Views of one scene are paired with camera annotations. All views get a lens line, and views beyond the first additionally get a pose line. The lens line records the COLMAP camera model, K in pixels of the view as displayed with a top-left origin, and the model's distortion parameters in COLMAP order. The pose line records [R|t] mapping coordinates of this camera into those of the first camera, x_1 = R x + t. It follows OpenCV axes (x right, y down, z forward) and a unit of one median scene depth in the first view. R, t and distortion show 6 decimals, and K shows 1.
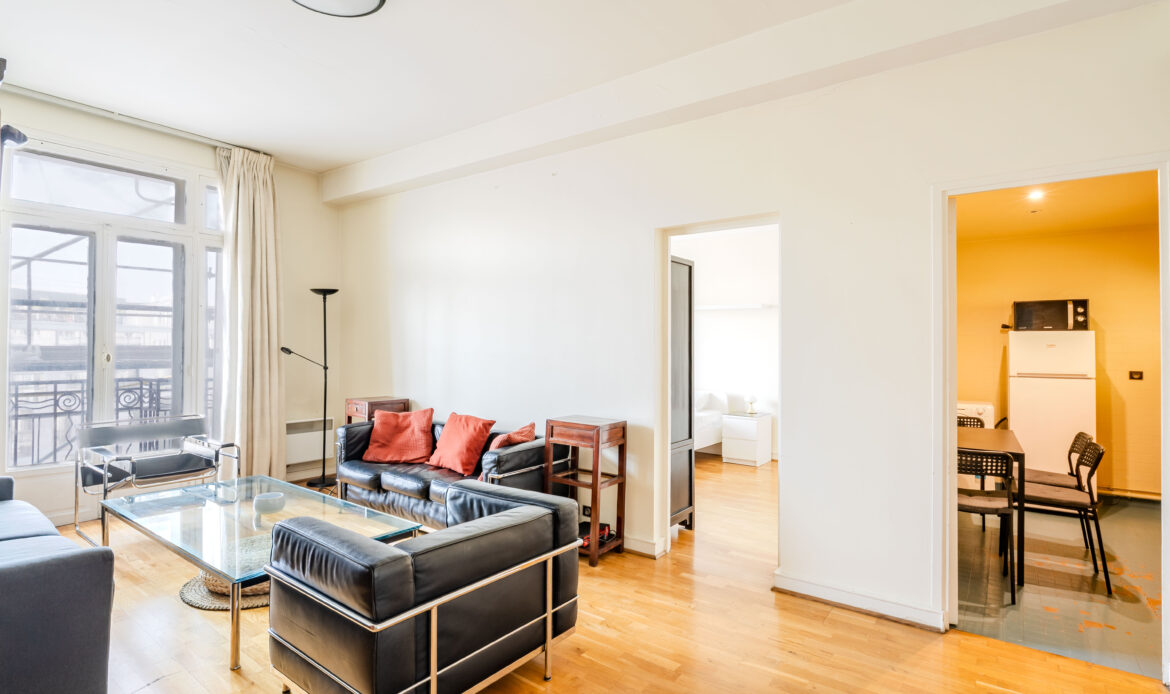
lens RADIAL K [[582.1, 0, 579.1], [0, 582.1, 348.4], [0, 0, 1]] dist [0.002185, 0.002566]
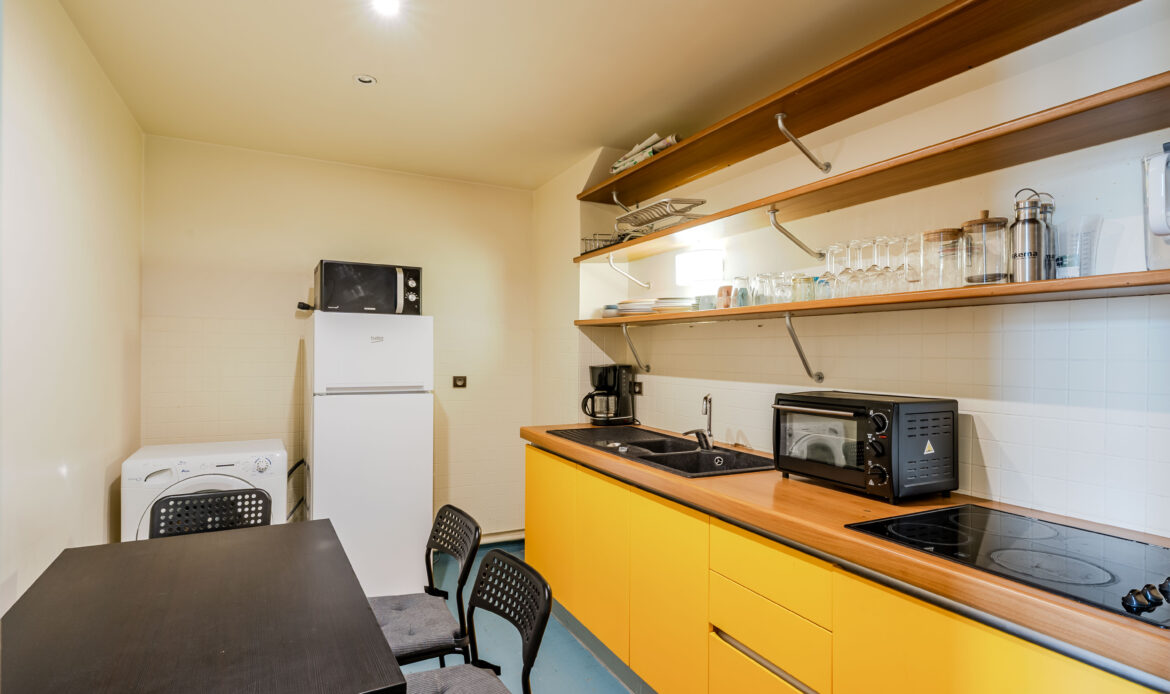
lens RADIAL K [[582.1, 0, 586.6], [0, 582.1, 348.7], [0, 0, 1]] dist [0.002185, 0.002566]
pose [[0.440815, 0.004351, 0.897588, 0.420258], [-0.007246, 0.999973, -0.001288, 0.004800], [-0.897569, -0.005936, 0.440834, 0.616804]]
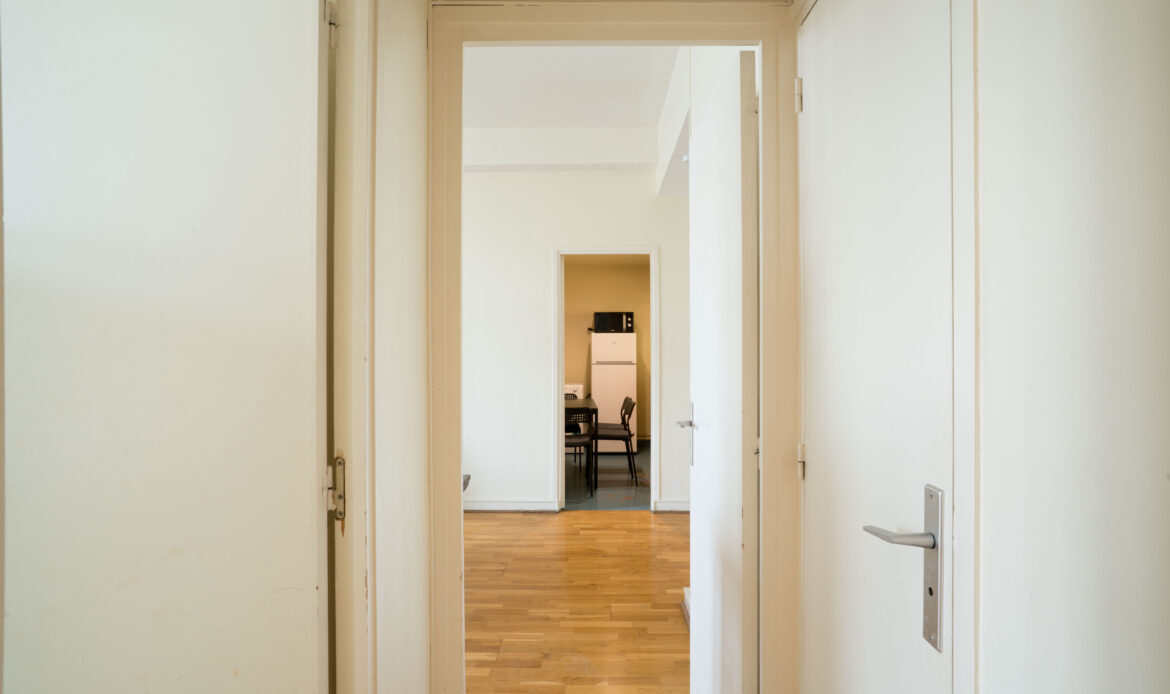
lens RADIAL K [[675.6, 0, 585.5], [0, 675.6, 348.6], [0, 0, 1]] dist [-0.004491, -0.000331]
pose [[0.813235, -0.000581, 0.581935, -0.283150], [-0.001683, 0.999993, 0.003350, 0.005125], [-0.581933, -0.003703, 0.813228, -0.400561]]
